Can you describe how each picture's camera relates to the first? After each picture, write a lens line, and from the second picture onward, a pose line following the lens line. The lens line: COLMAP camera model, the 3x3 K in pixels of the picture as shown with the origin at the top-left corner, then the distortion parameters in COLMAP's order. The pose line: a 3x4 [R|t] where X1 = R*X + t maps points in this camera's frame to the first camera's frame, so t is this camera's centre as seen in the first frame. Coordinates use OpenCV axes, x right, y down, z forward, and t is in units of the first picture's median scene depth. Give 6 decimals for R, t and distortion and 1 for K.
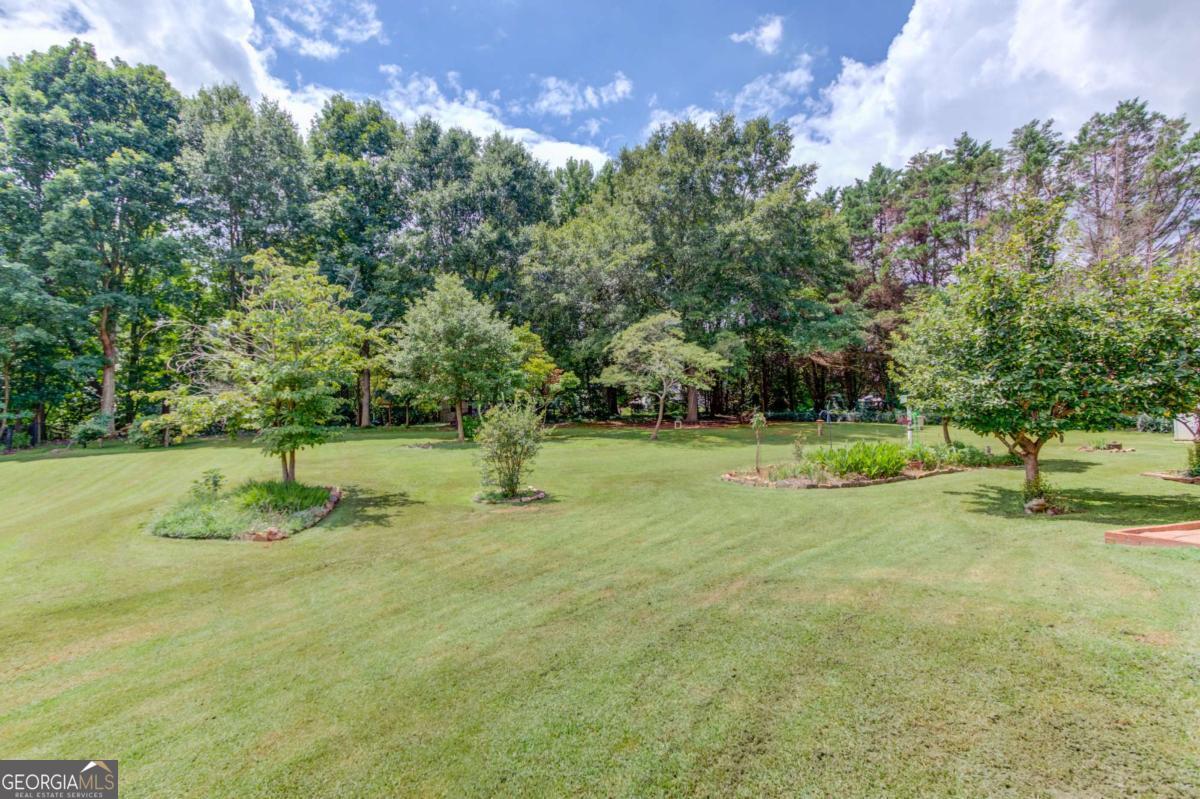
lens RADIAL K [[543.2, 0, 597.4], [0, 543.2, 401.9], [0, 0, 1]] dist [0.020425, 0.000031]
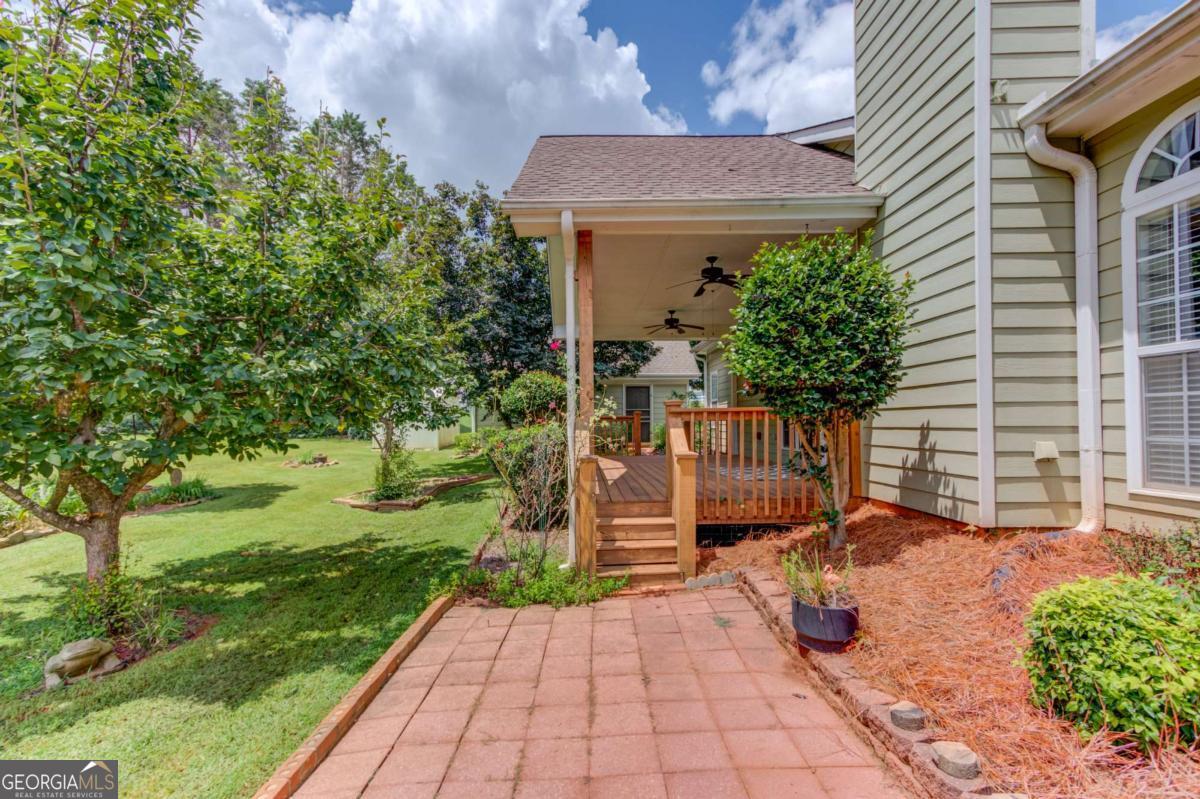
lens RADIAL K [[543.2, 0, 593.7], [0, 543.2, 407.7], [0, 0, 1]] dist [0.020425, 0.000031]
pose [[0.383167, 0.035174, 0.923009, 0.588435], [-0.037332, 0.999048, -0.022575, 0.004293], [-0.922924, -0.025808, 0.384115, 0.528428]]
